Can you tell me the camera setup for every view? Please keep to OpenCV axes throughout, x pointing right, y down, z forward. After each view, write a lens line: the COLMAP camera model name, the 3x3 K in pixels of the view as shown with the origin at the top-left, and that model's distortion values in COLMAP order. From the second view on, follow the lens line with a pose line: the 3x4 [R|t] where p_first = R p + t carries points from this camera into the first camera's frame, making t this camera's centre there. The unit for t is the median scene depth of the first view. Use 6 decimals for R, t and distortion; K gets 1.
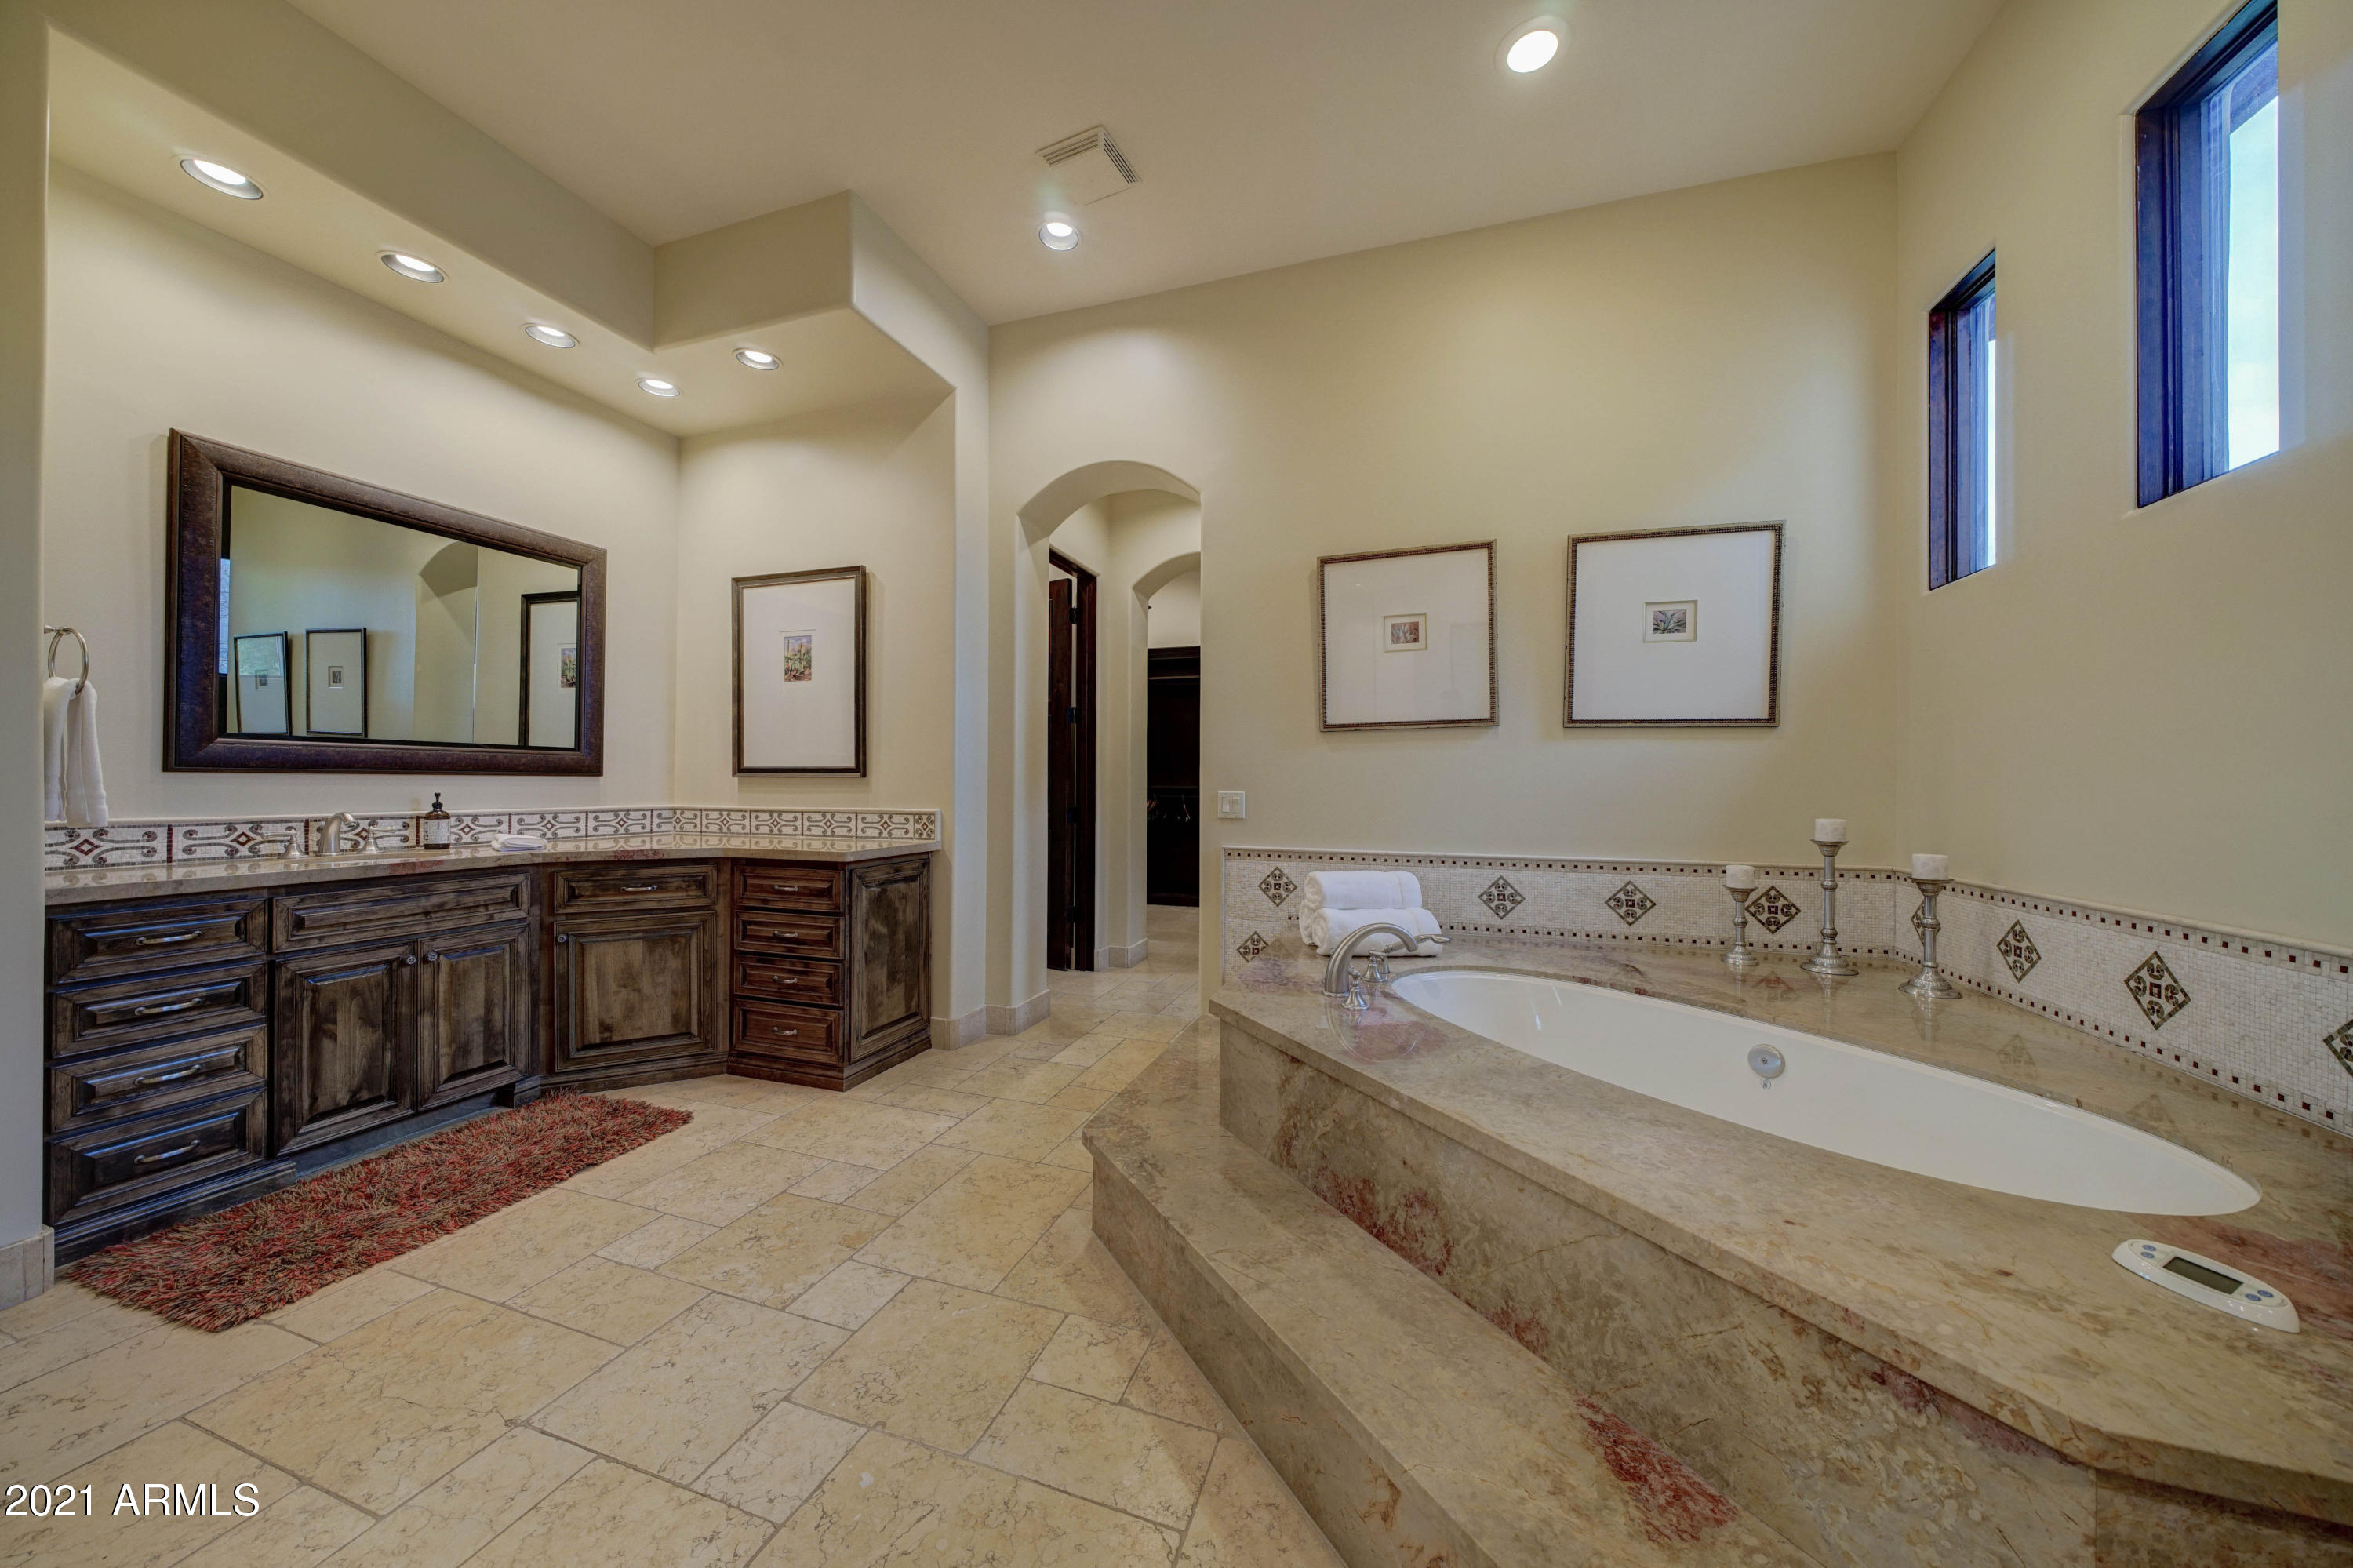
lens RADIAL K [[803.5, 0, 1178.1], [0, 803.5, 782.8], [0, 0, 1]] dist [-0.004921, 0.000156]
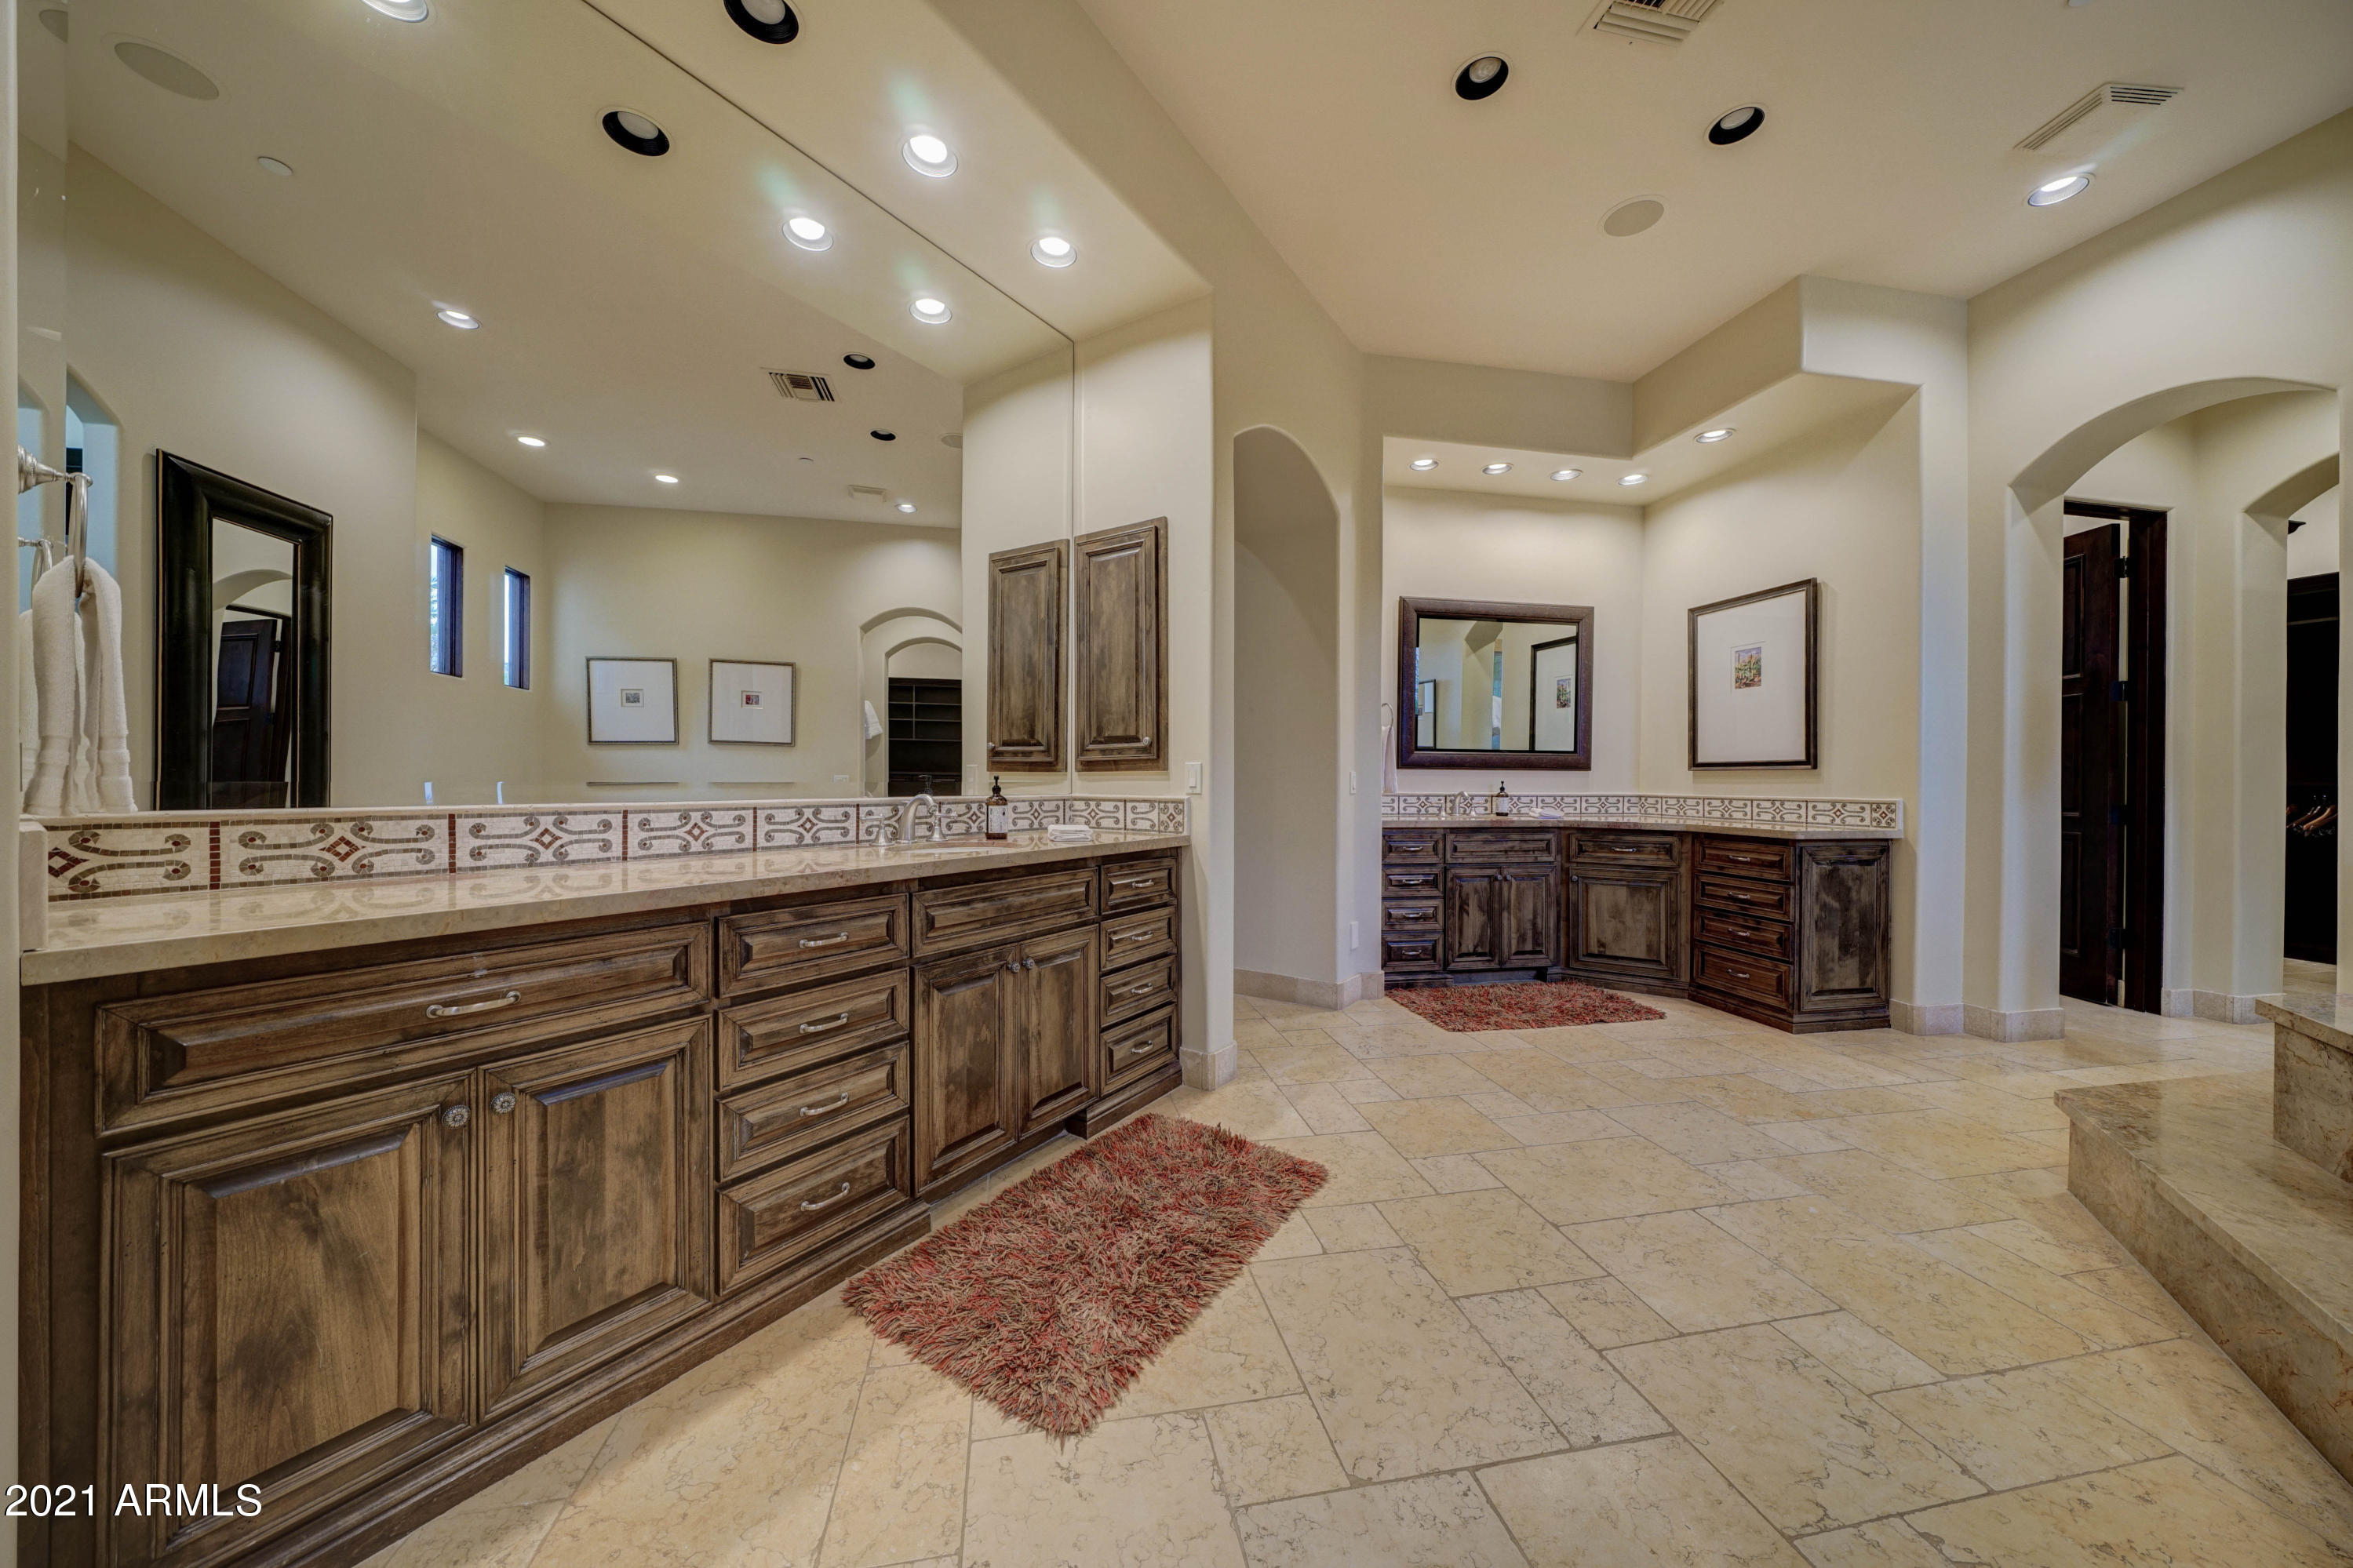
lens RADIAL K [[803.4, 0, 1178.1], [0, 803.4, 782.8], [0, 0, 1]] dist [-0.004921, 0.000156]
pose [[0.501862, 0.001224, -0.864947, 0.144648], [-0.002714, 0.999996, -0.000159, 0.017344], [0.864943, 0.002428, 0.501864, -0.367950]]
